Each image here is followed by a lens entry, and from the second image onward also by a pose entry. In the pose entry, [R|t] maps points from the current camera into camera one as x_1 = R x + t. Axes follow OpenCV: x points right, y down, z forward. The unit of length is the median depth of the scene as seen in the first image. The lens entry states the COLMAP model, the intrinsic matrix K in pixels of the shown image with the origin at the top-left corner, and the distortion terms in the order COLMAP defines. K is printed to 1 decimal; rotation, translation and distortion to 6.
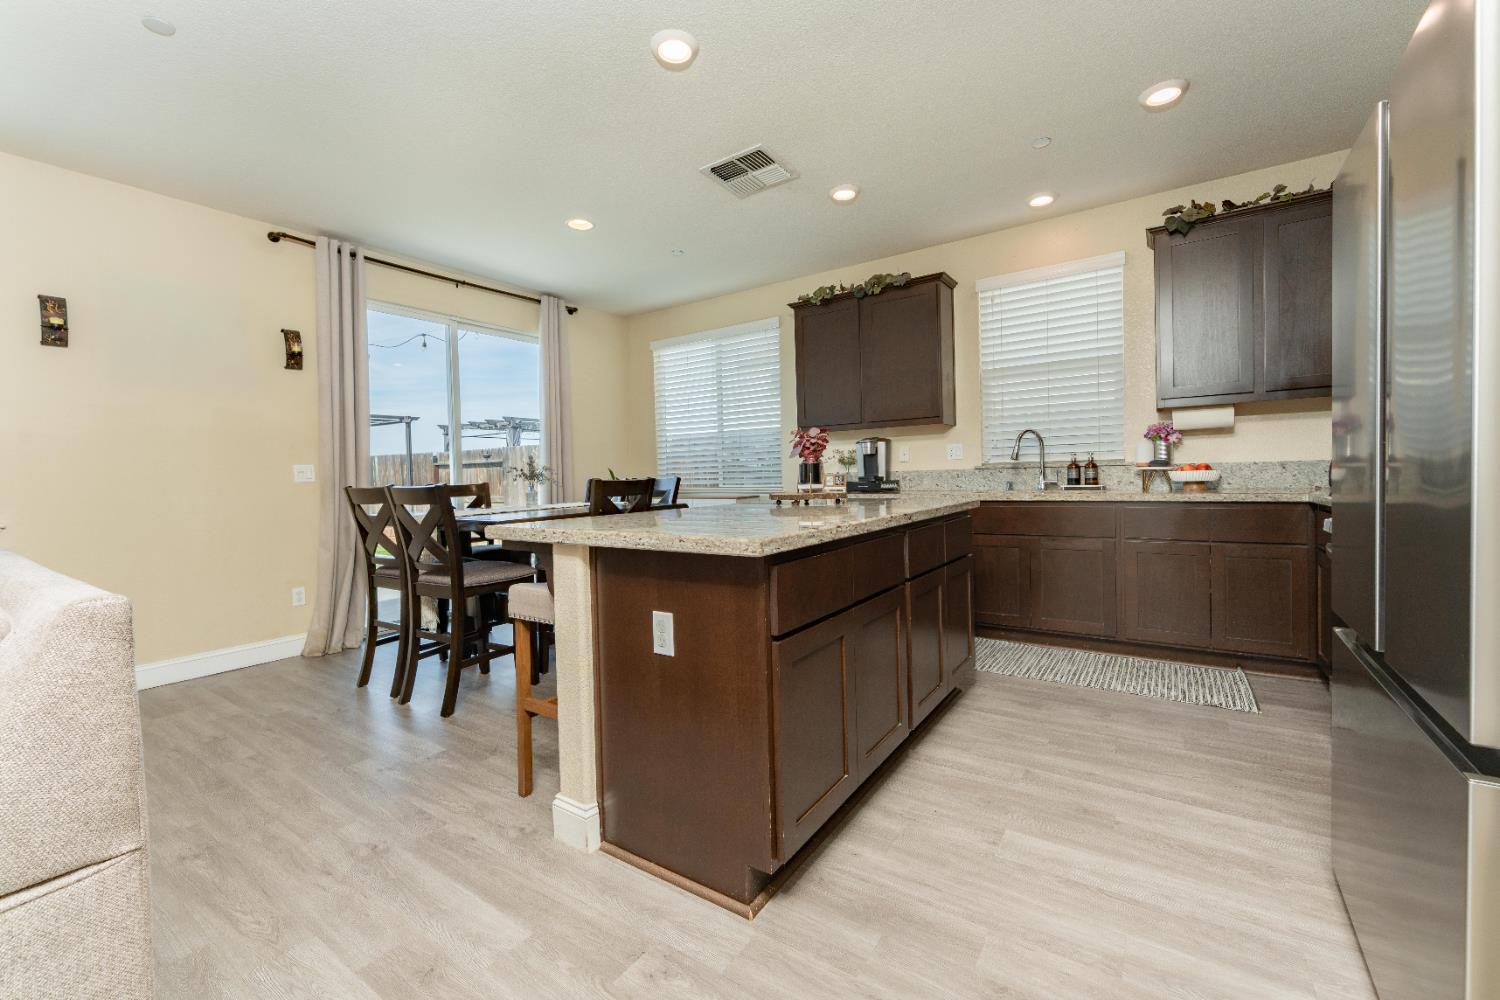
lens RADIAL K [[605.1, 0, 755.3], [0, 605.1, 477.2], [0, 0, 1]] dist [0.007626, -0.000079]
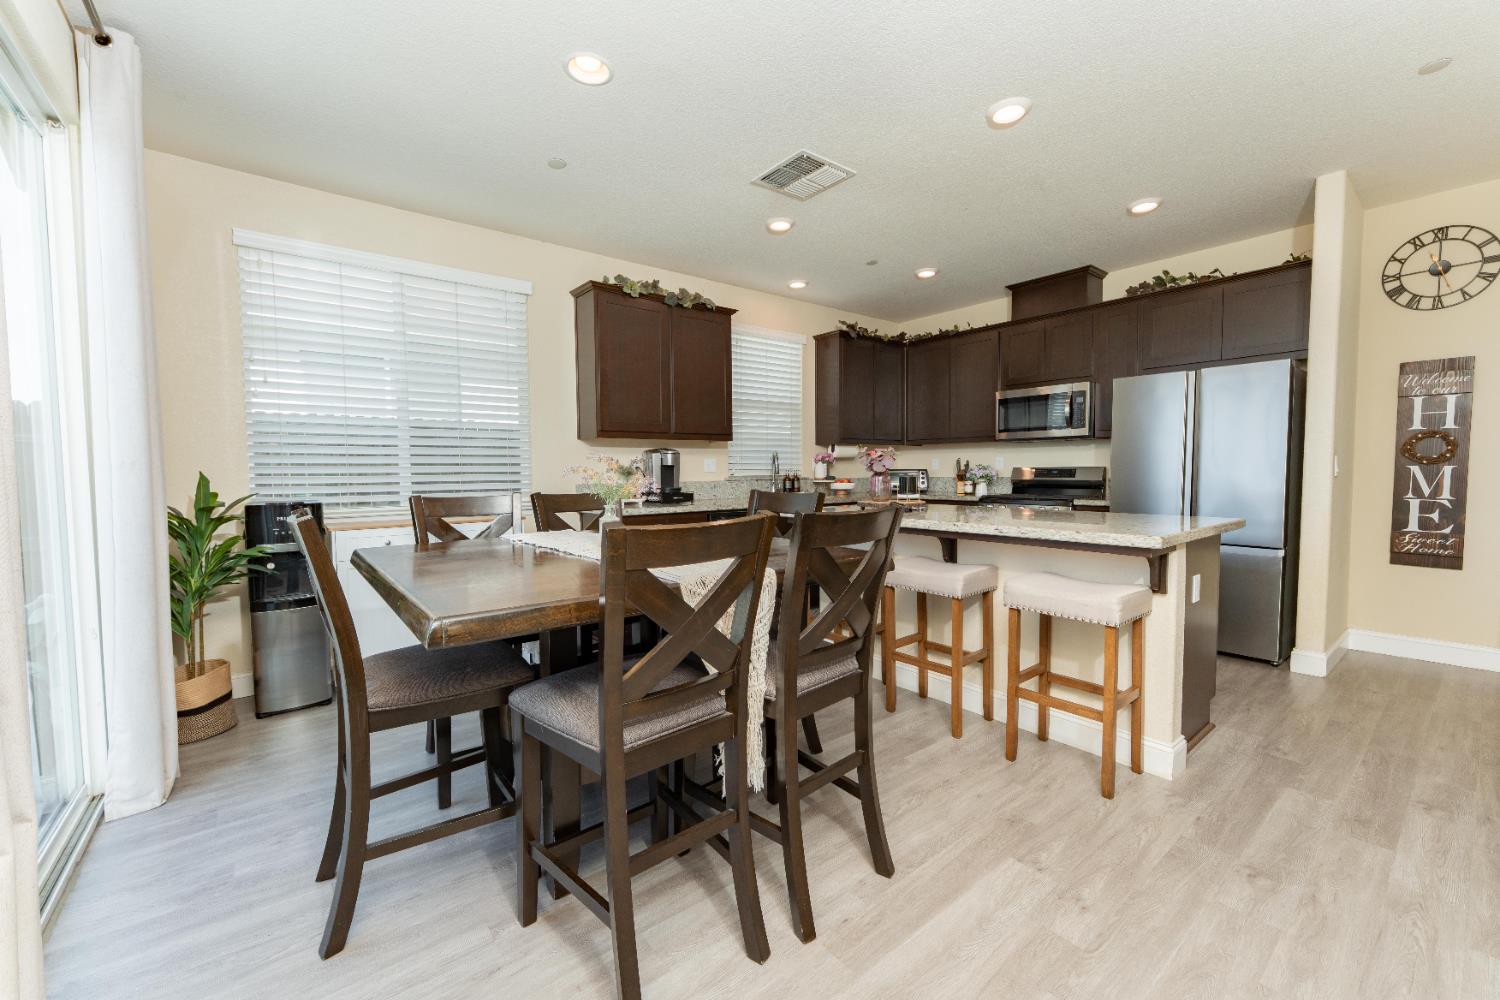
lens RADIAL K [[605.1, 0, 755.3], [0, 605.1, 477.2], [0, 0, 1]] dist [0.007626, -0.000079]
pose [[0.288092, 0.014063, 0.957500, -0.779108], [0.013505, 0.999733, -0.018746, 0.001325], [-0.957508, 0.018331, 0.287825, 0.644539]]
